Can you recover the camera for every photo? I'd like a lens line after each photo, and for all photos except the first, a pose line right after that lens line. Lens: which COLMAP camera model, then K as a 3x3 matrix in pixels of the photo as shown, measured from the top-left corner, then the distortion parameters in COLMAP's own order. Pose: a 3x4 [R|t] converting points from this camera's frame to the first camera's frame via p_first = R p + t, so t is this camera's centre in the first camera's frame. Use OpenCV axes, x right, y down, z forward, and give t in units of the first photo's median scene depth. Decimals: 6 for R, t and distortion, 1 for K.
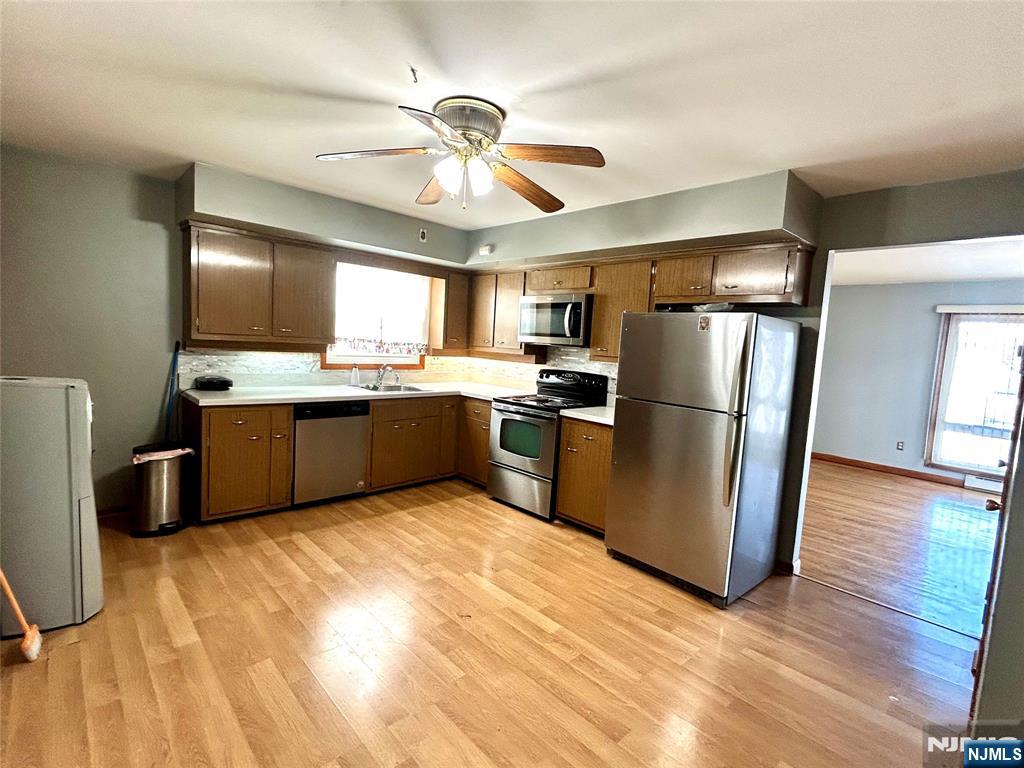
lens RADIAL K [[487.7, 0, 508.9], [0, 487.7, 383.8], [0, 0, 1]] dist [-0.003717, 0.000687]
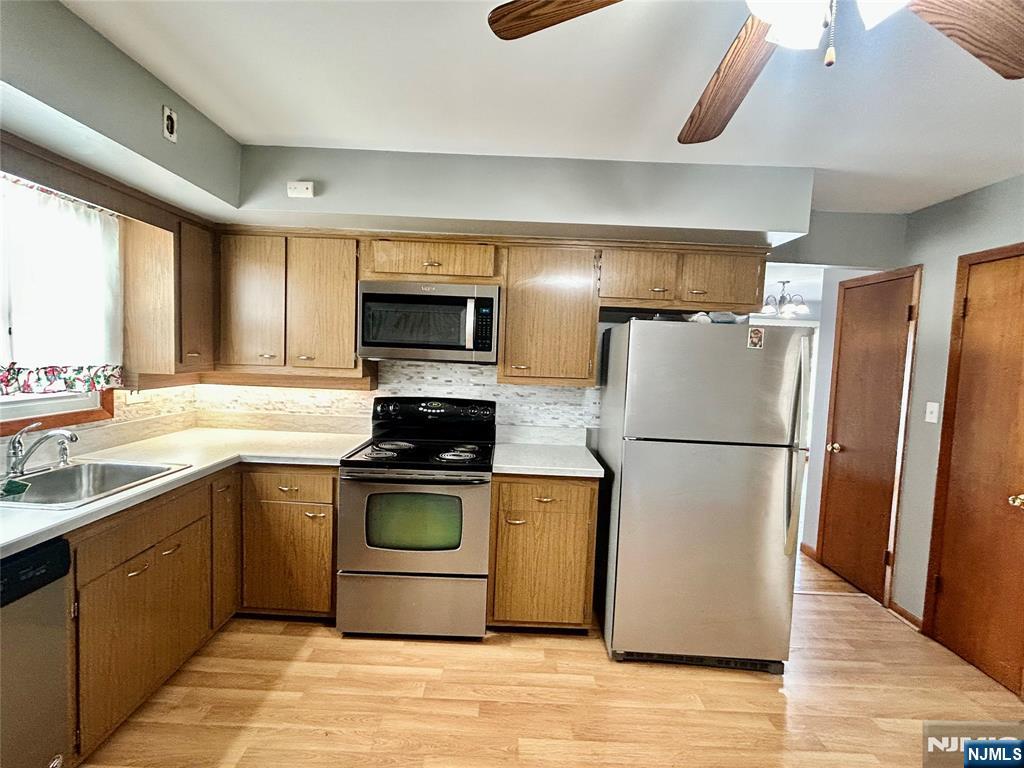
lens RADIAL K [[487.7, 0, 508.9], [0, 487.7, 383.8], [0, 0, 1]] dist [-0.003717, 0.000687]
pose [[0.688314, -0.075498, 0.721473, -0.287217], [0.063677, 0.997018, 0.043582, -0.068432], [-0.722613, 0.015943, 0.691069, 0.460899]]
